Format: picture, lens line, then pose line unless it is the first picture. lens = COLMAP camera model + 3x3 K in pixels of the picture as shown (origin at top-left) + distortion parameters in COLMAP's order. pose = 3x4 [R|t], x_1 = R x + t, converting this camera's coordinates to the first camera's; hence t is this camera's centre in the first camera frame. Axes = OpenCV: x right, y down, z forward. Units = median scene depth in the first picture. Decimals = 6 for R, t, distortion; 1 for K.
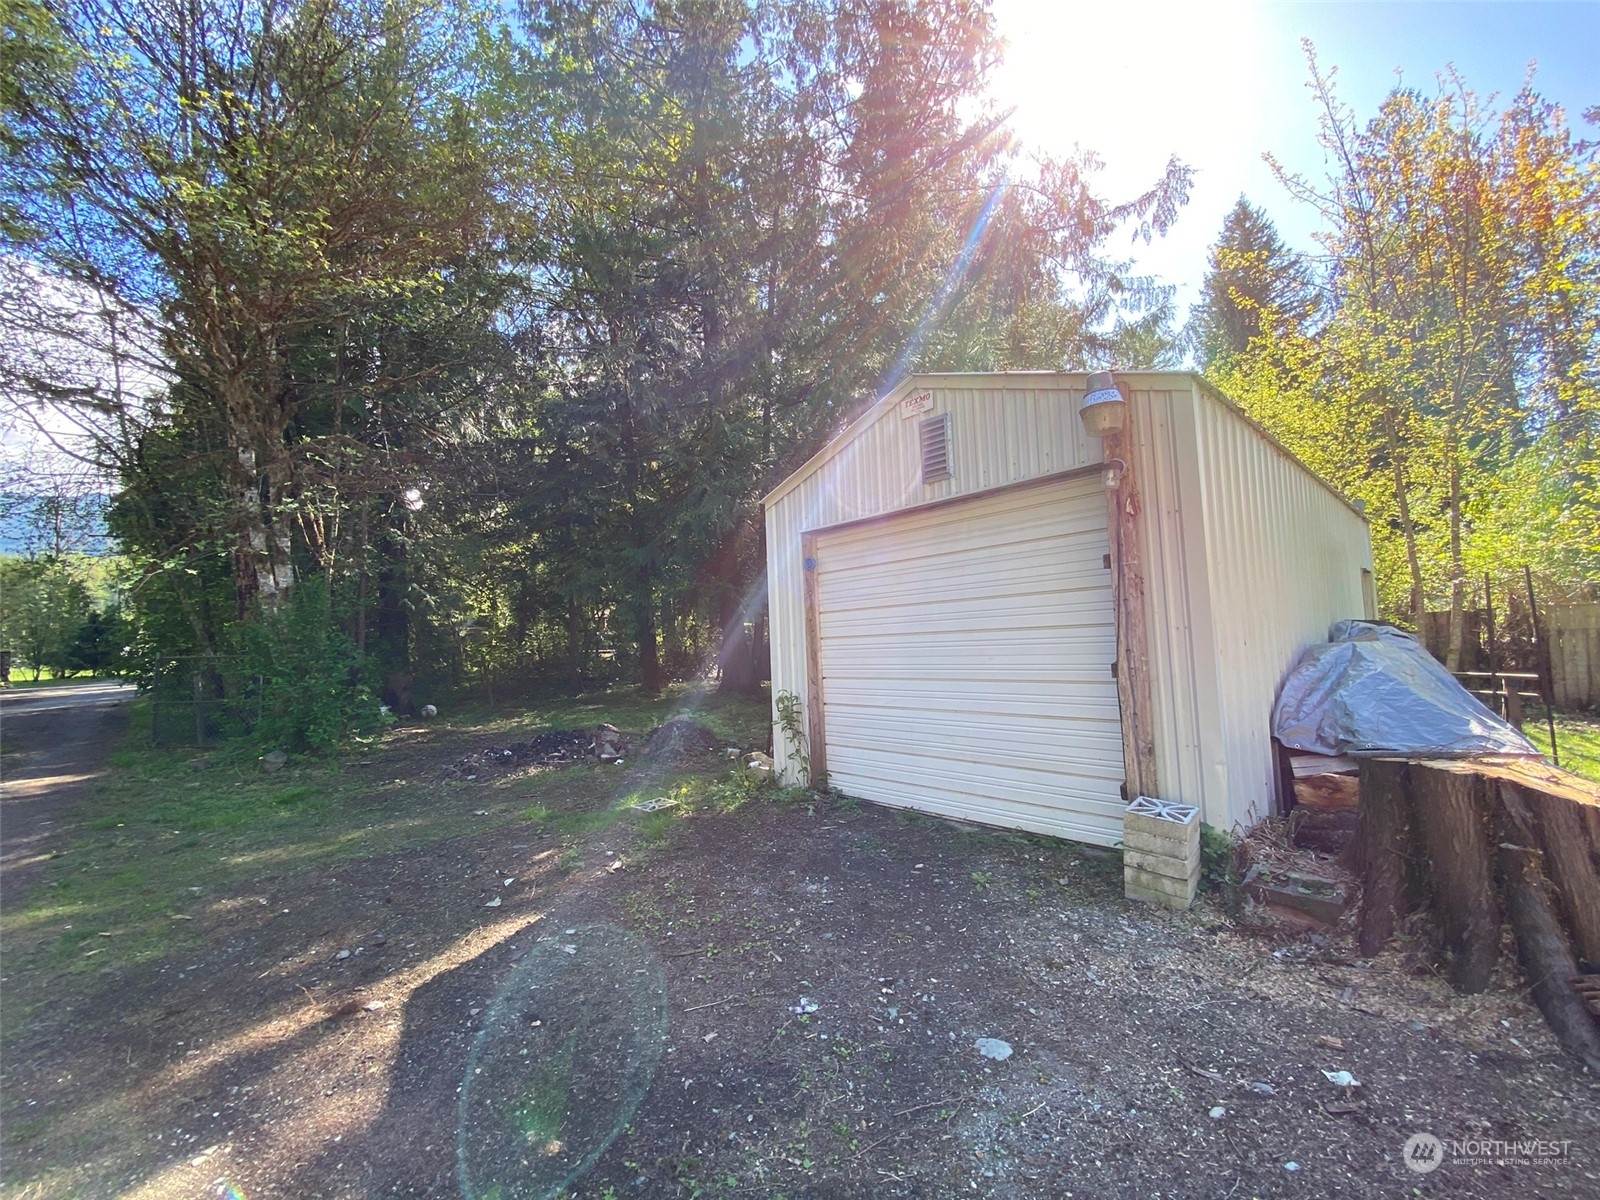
lens RADIAL K [[639.2, 0, 800.0], [0, 639.2, 600.0], [0, 0, 1]] dist [-0.012396, -0.000232]
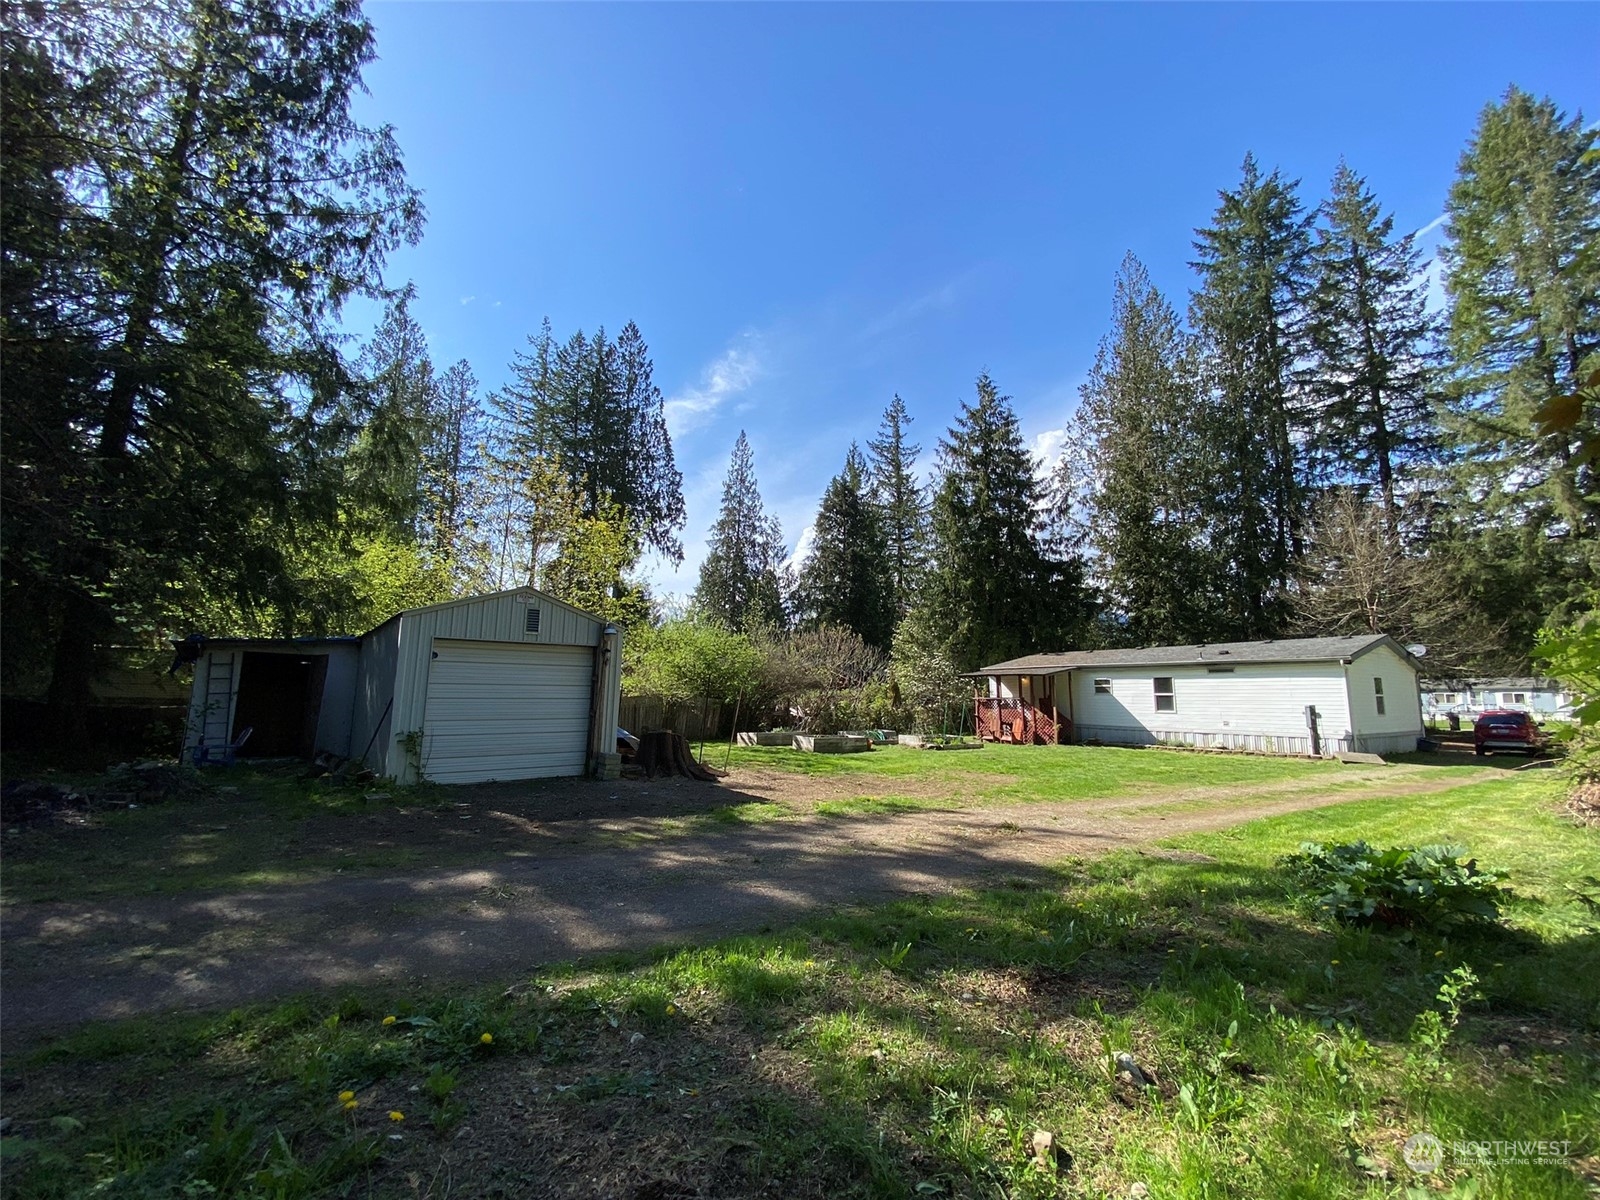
lens RADIAL K [[639.2, 0, 800.0], [0, 639.2, 600.0], [0, 0, 1]] dist [-0.012396, -0.000232]
pose [[0.060110, 0.199139, 0.978126, -2.036326], [-0.081889, 0.977579, -0.193995, 0.064533], [-0.994827, -0.068437, 0.075069, -0.150536]]
